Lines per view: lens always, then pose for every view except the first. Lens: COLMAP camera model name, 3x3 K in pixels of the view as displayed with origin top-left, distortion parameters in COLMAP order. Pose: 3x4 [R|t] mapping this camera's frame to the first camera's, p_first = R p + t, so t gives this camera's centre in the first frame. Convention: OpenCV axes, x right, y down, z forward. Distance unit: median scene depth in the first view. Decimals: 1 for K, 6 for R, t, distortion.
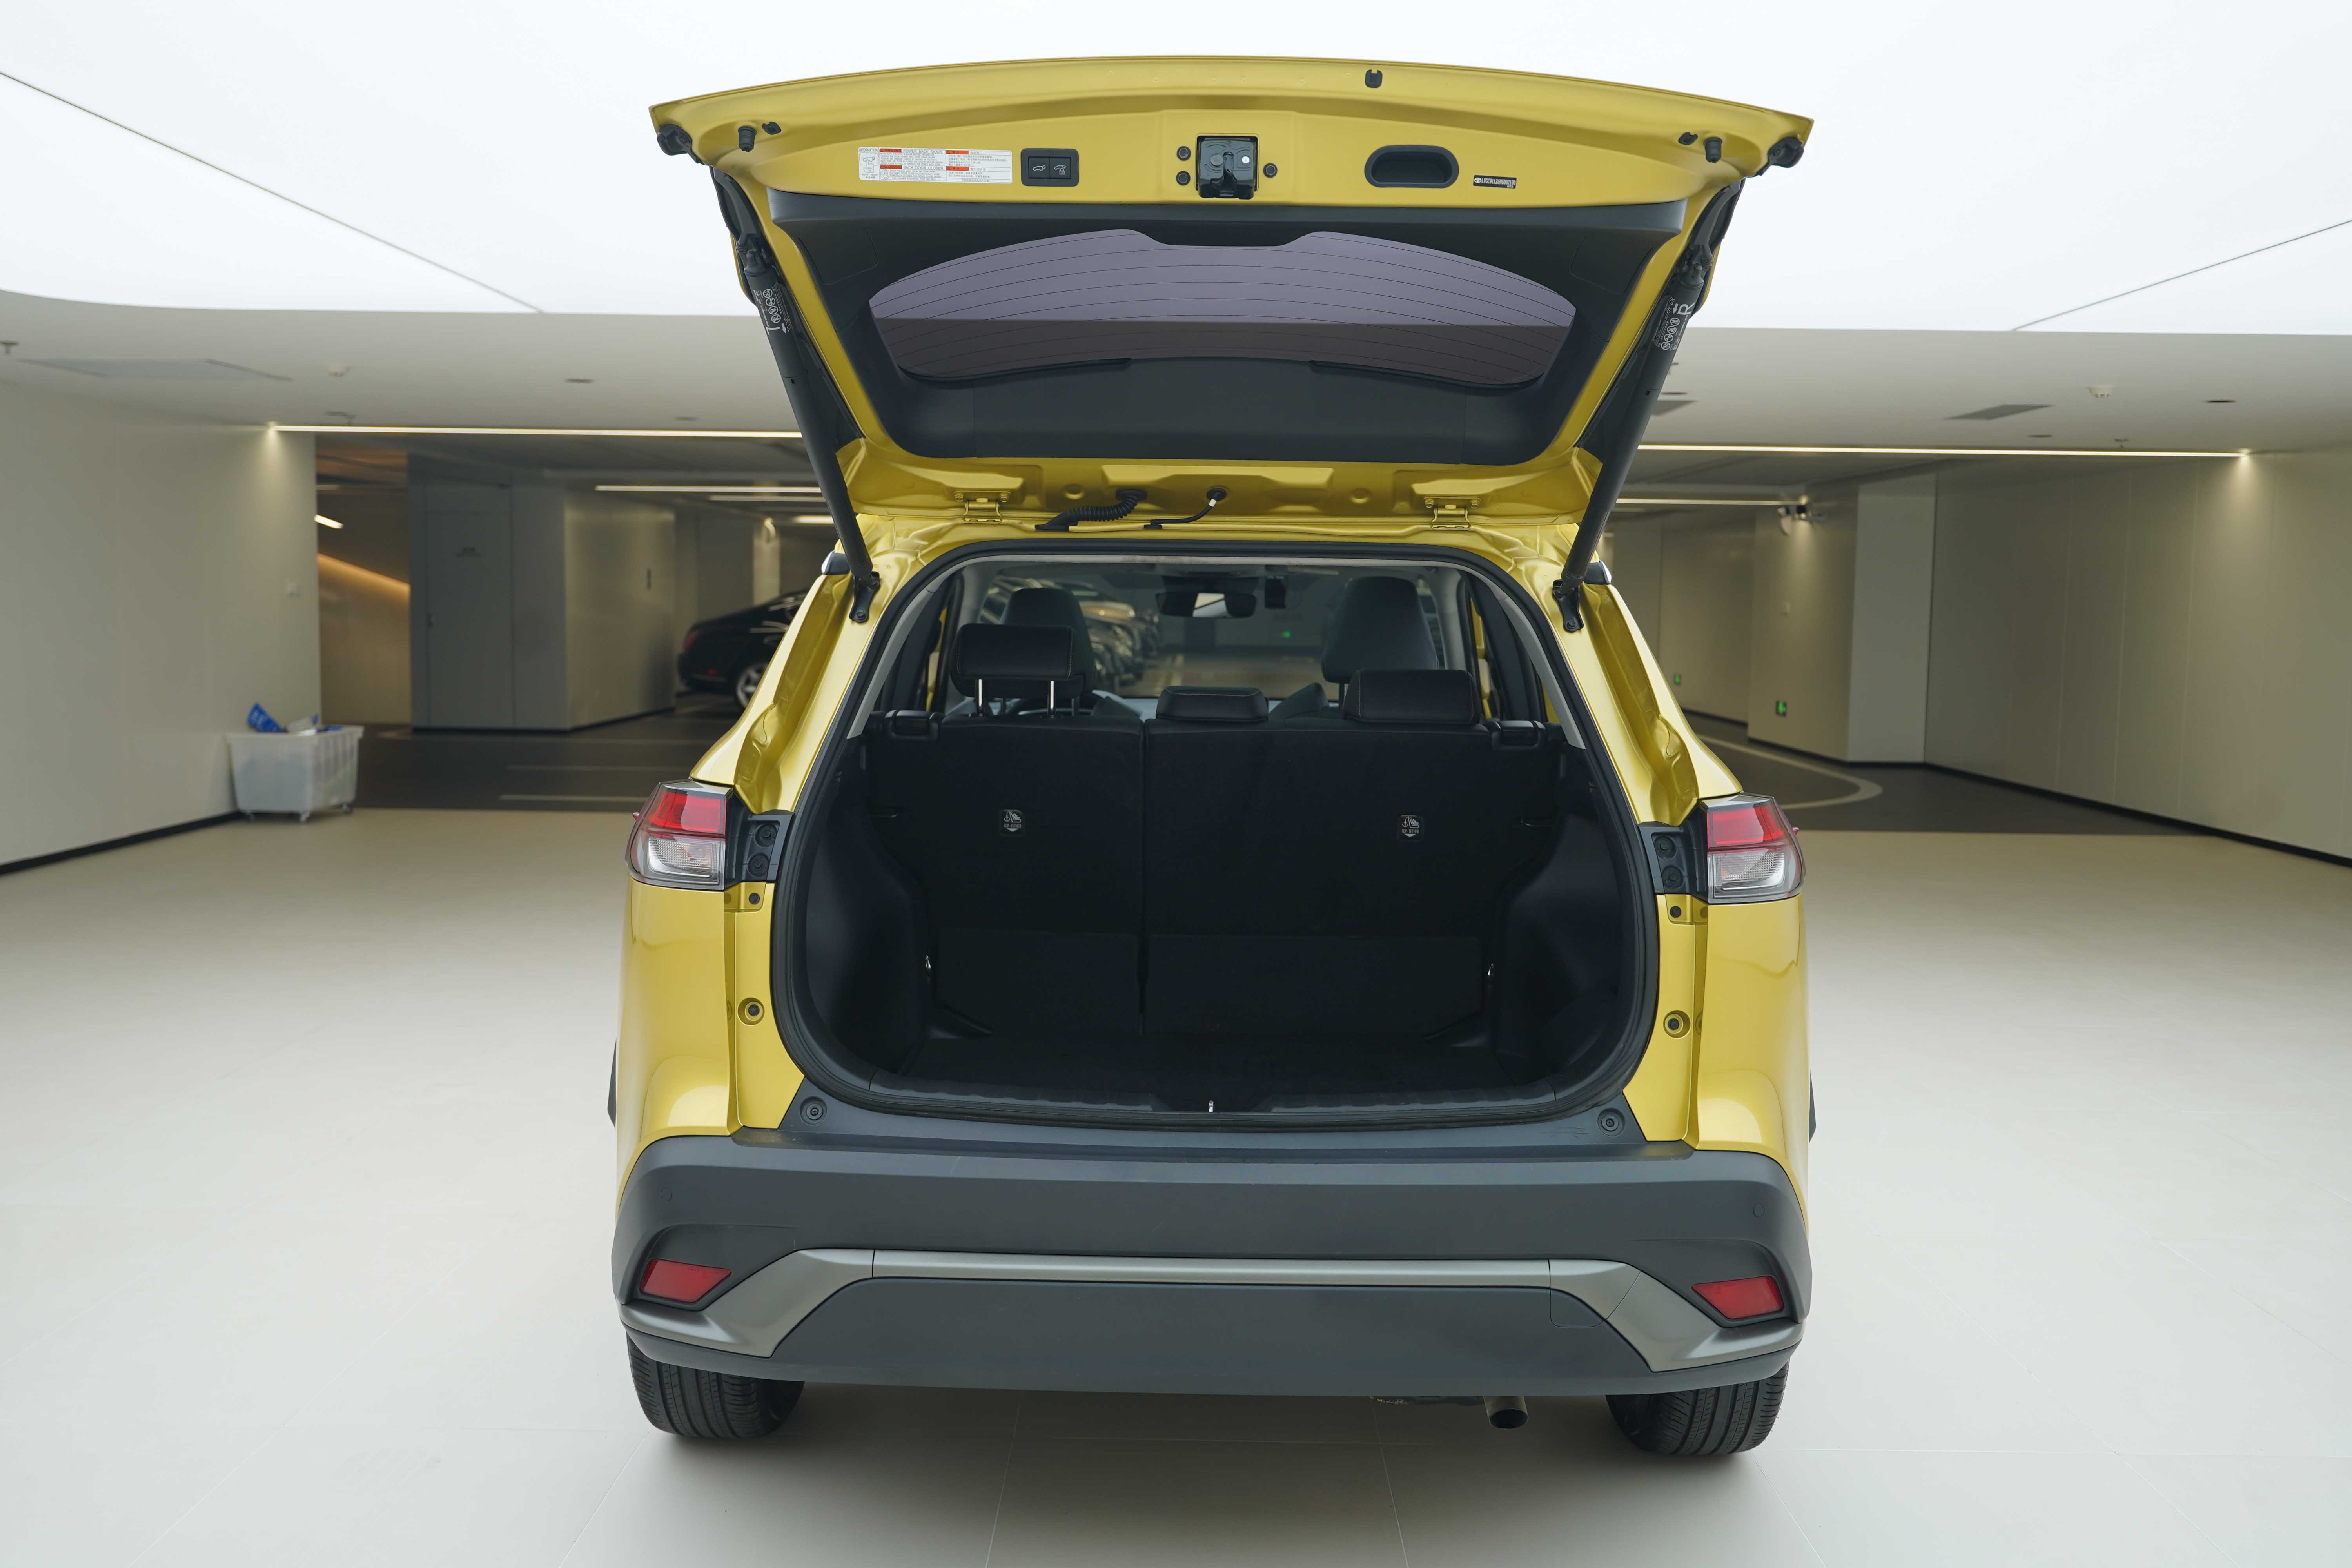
lens RADIAL K [[2147.2, 0, 1176.0], [0, 2147.2, 784.0], [0, 0, 1]] dist [0.015104, -0.006731]
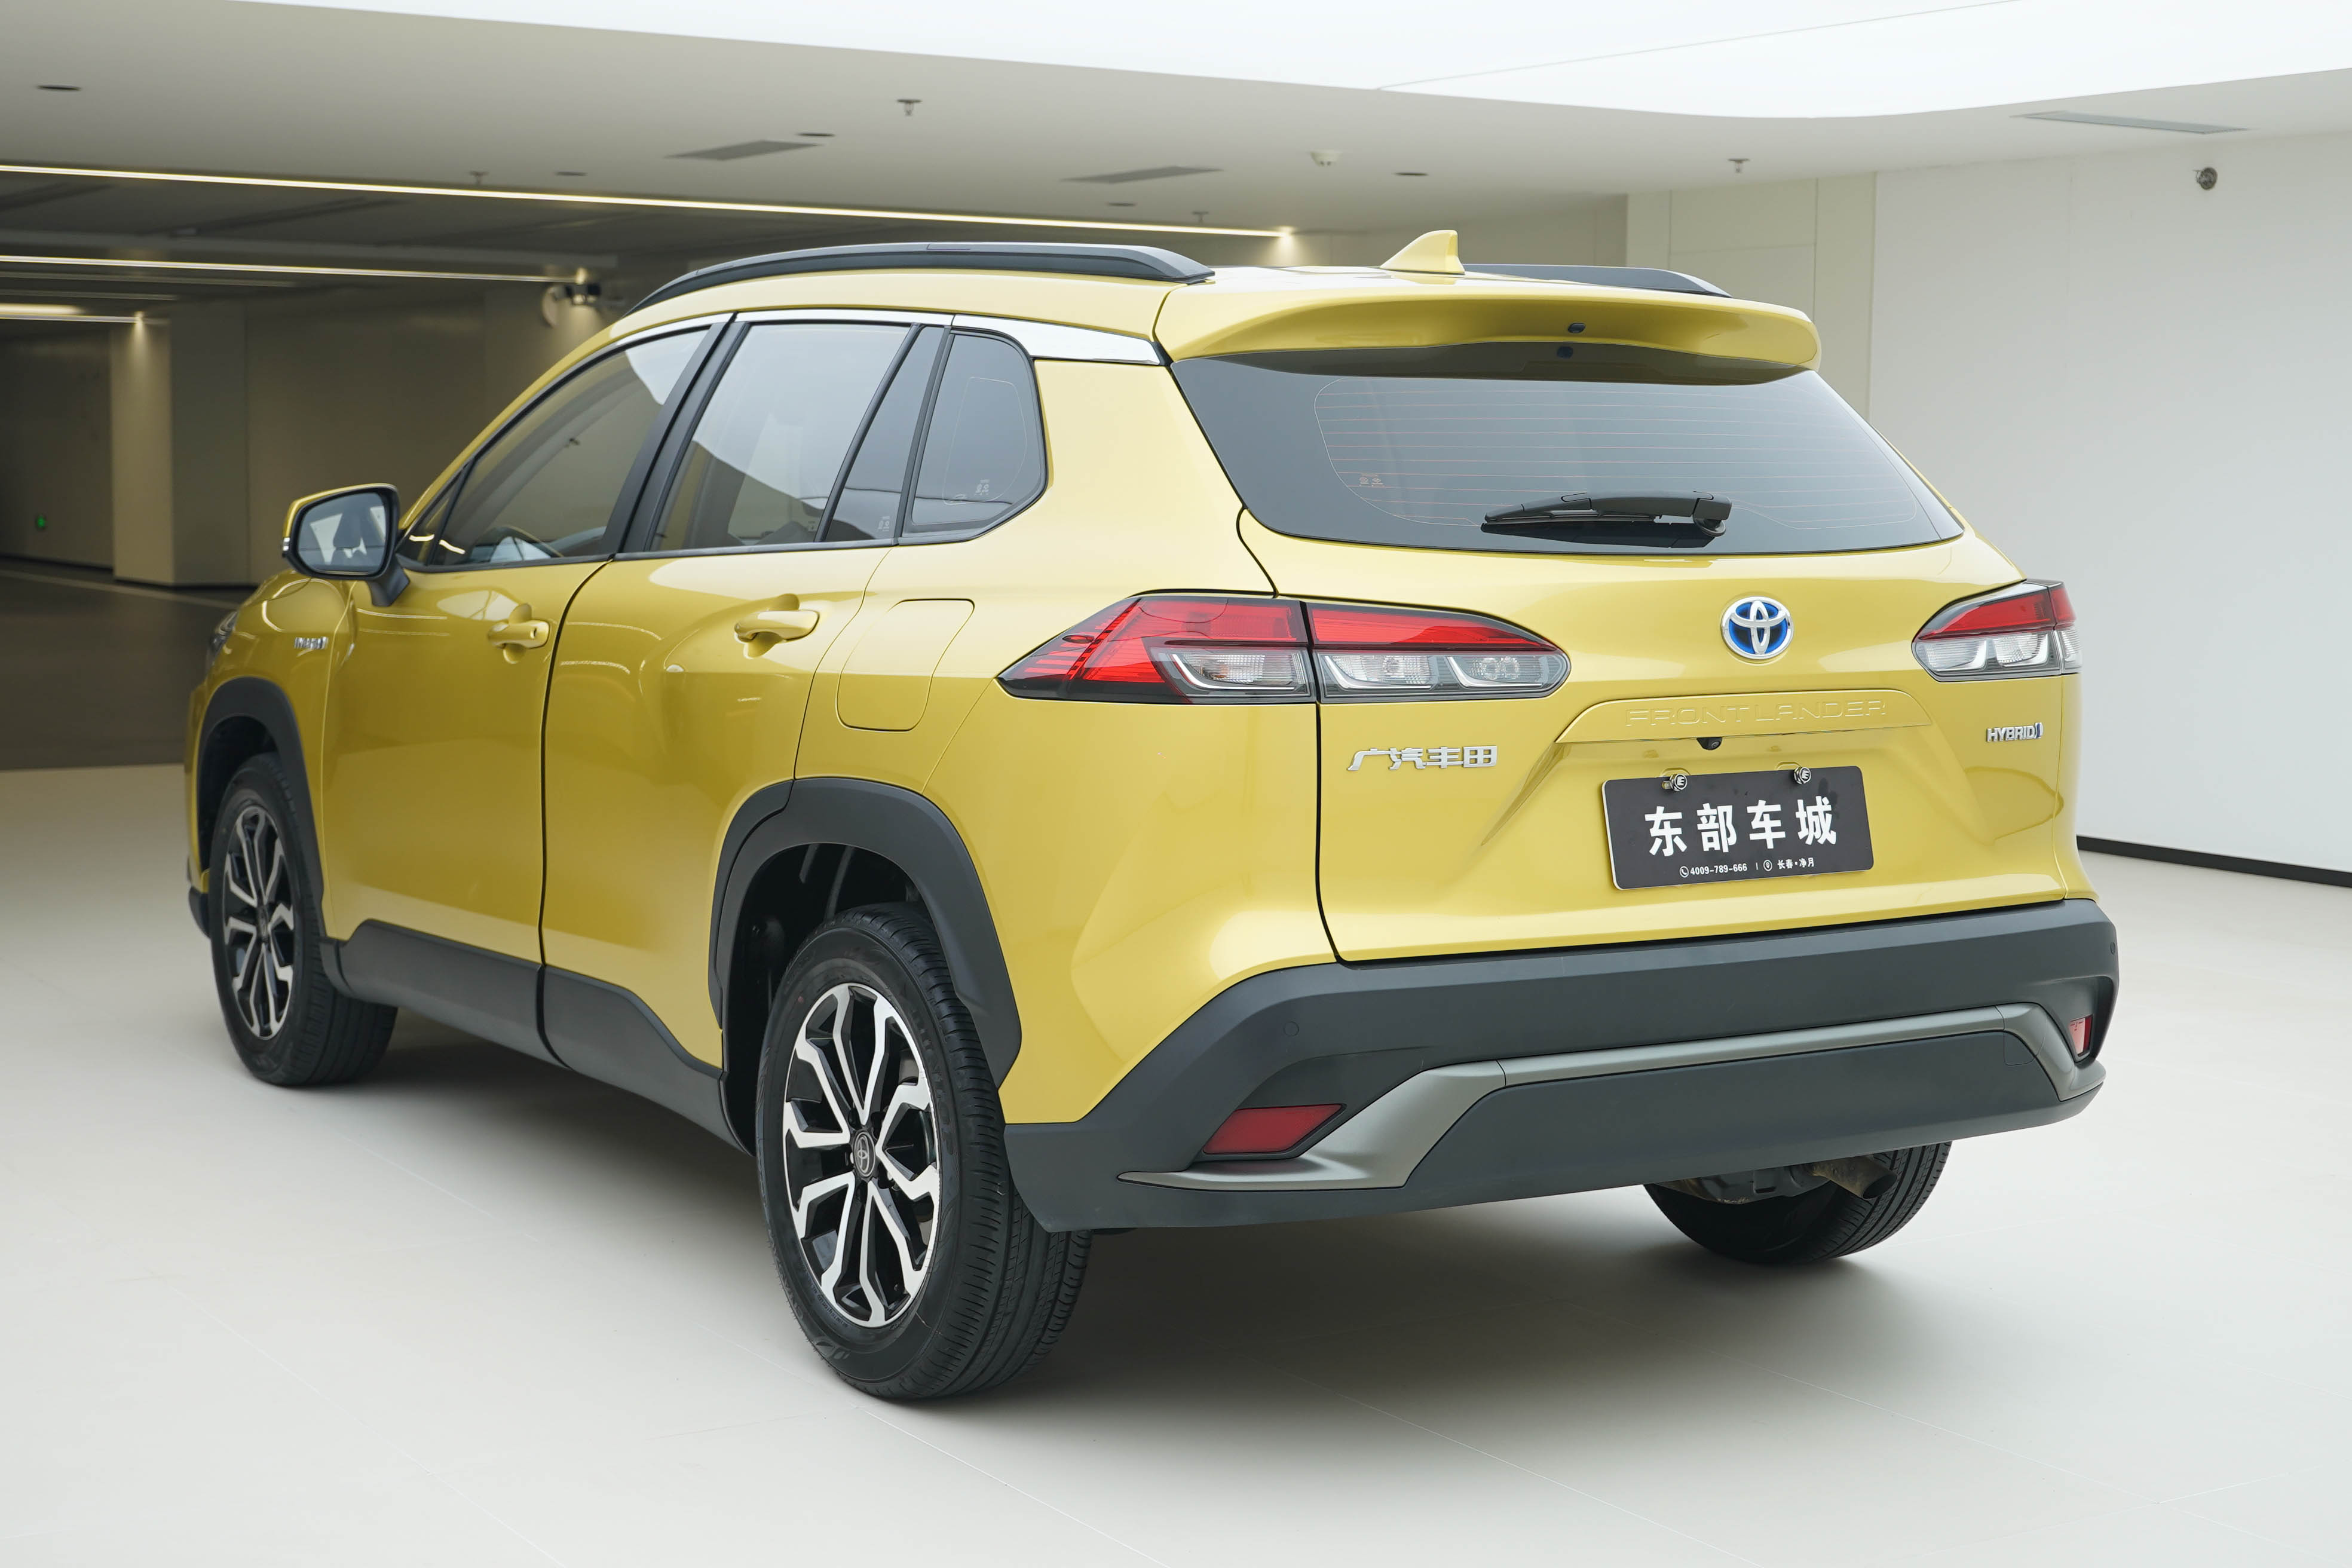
lens RADIAL K [[3489.3, 0, 1176.0], [0, 3489.3, 784.0], [0, 0, 1]] dist [-0.020858, -0.018136]
pose [[0.839012, -0.056240, 0.541198, -0.239789], [0.047579, 0.998417, 0.029993, 0.008061], [-0.542028, 0.000585, 0.840360, -0.053862]]
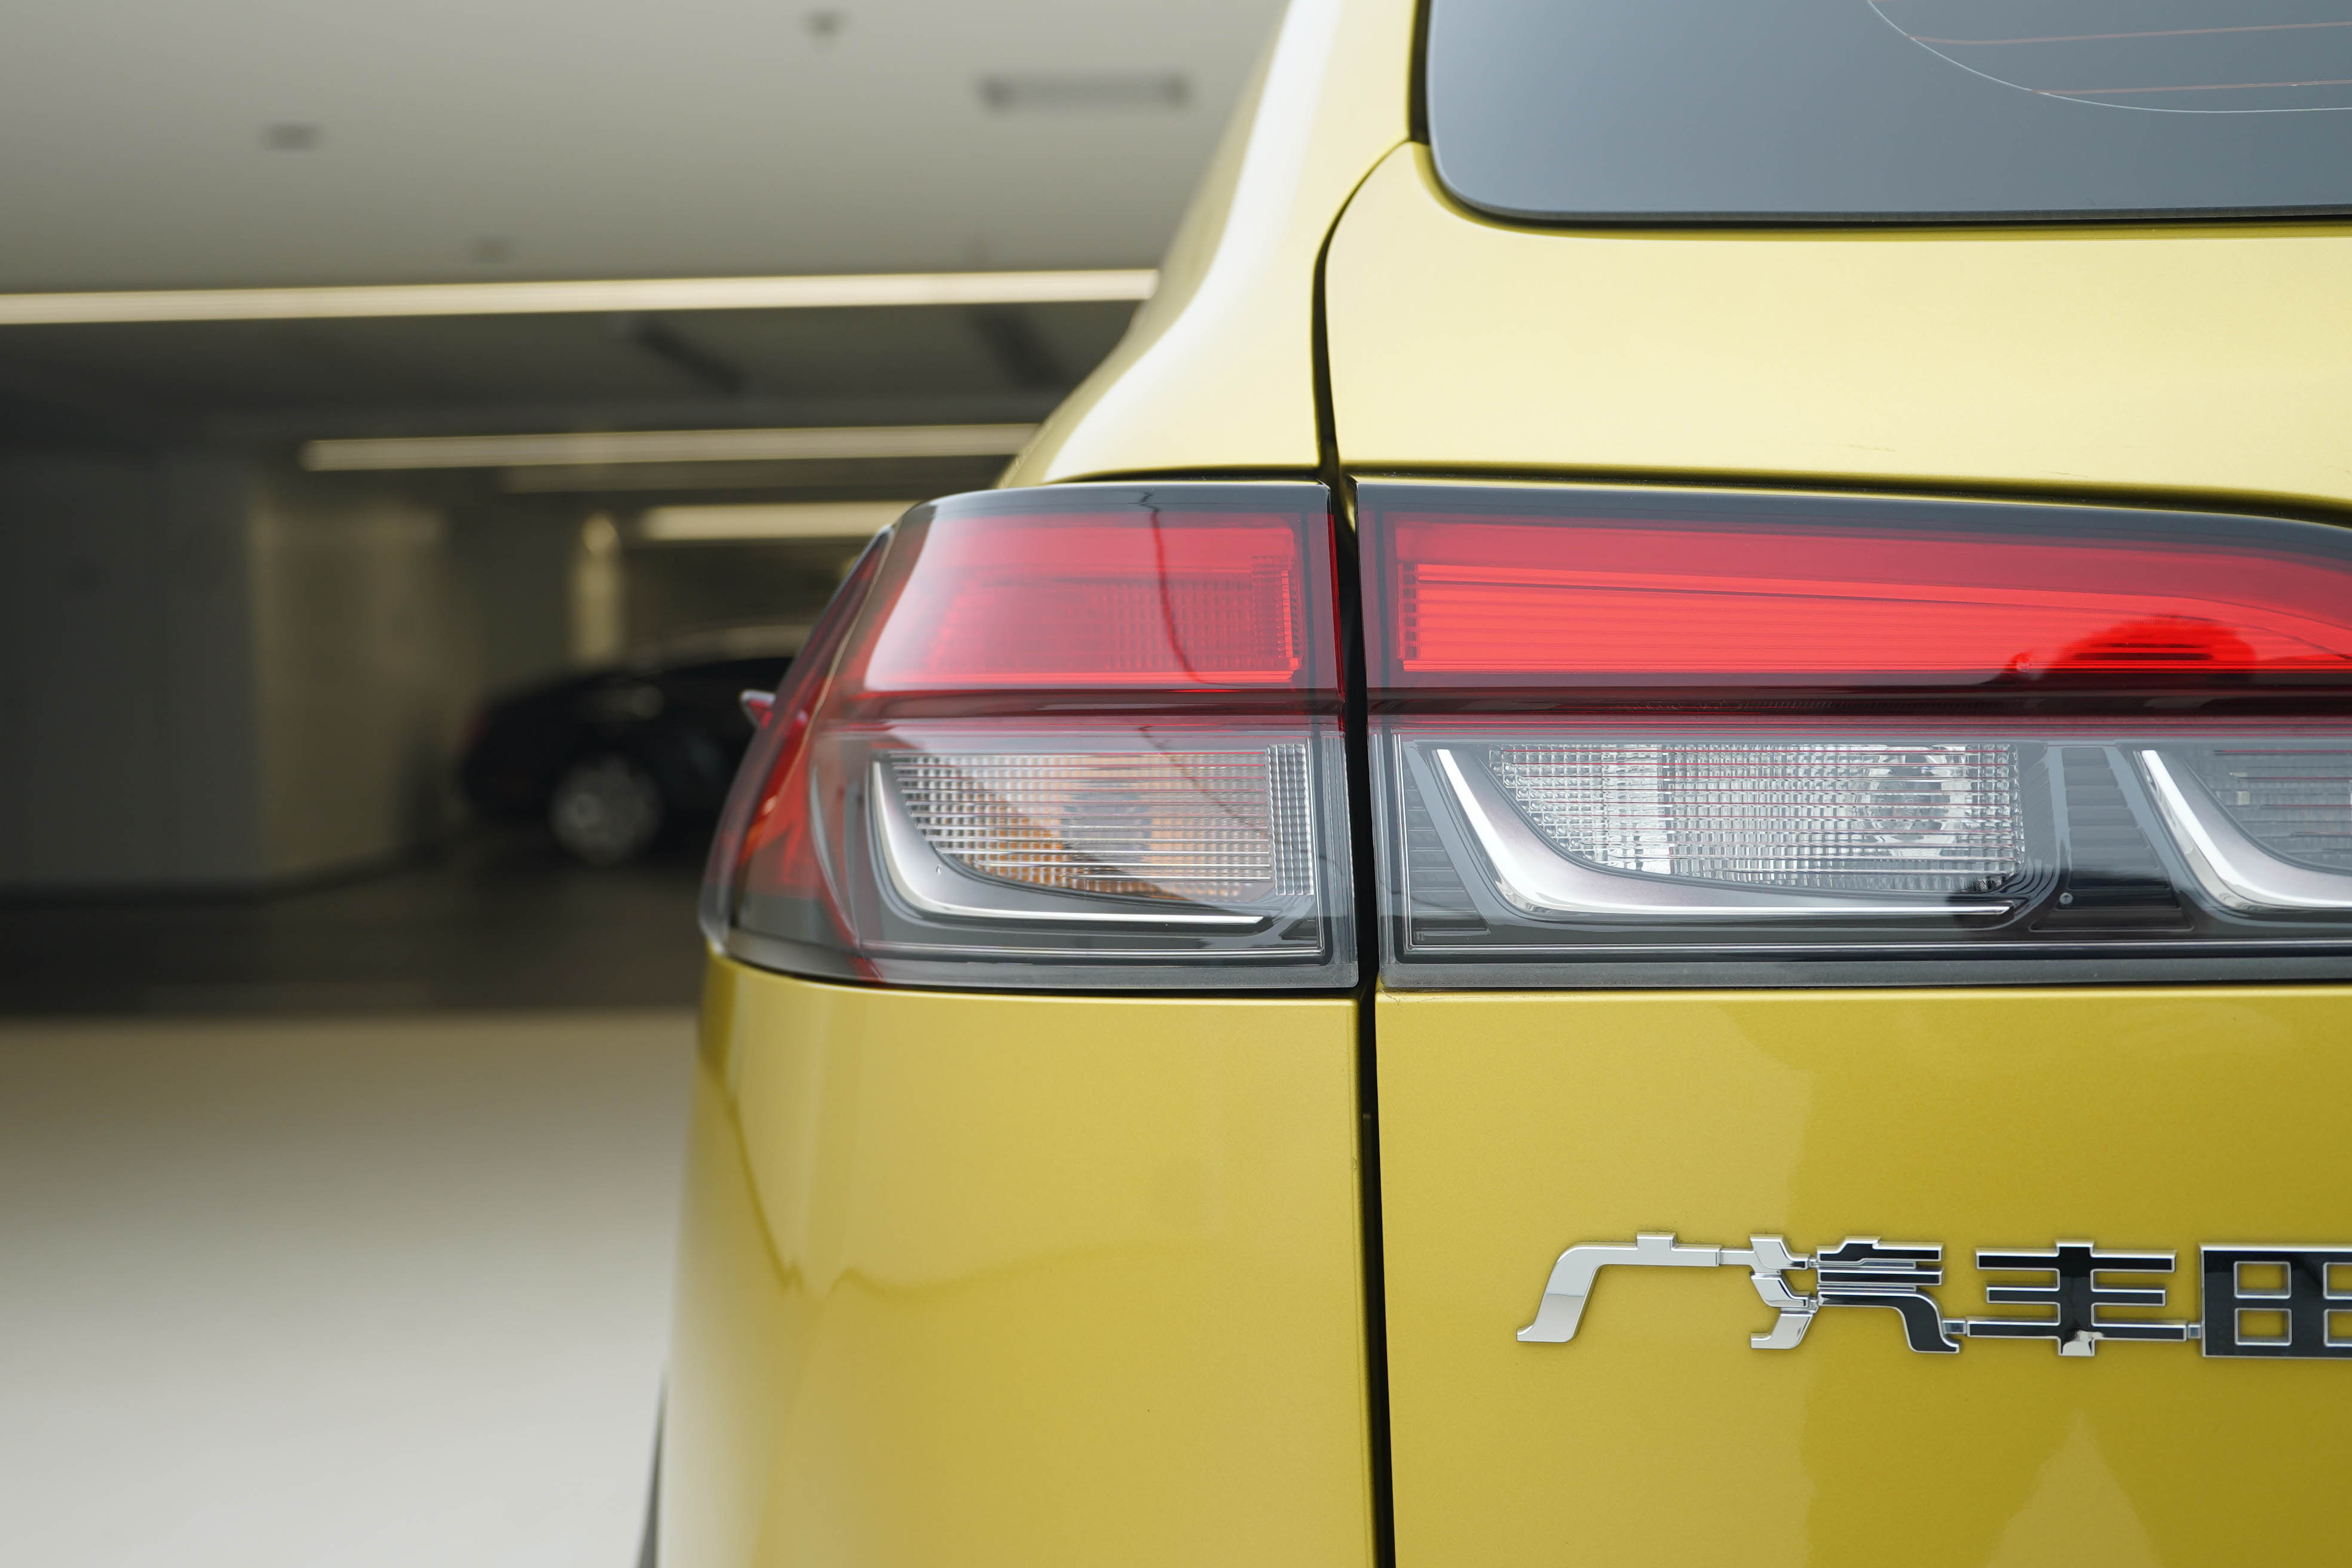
lens RADIAL K [[3489.3, 0, 1176.0], [0, 3489.3, 784.0], [0, 0, 1]] dist [-0.020858, -0.018136]
pose [[0.999201, -0.036406, -0.016462, -0.048673], [0.035420, 0.997765, -0.056655, 0.010713], [0.018488, 0.056027, 0.998258, 0.154805]]
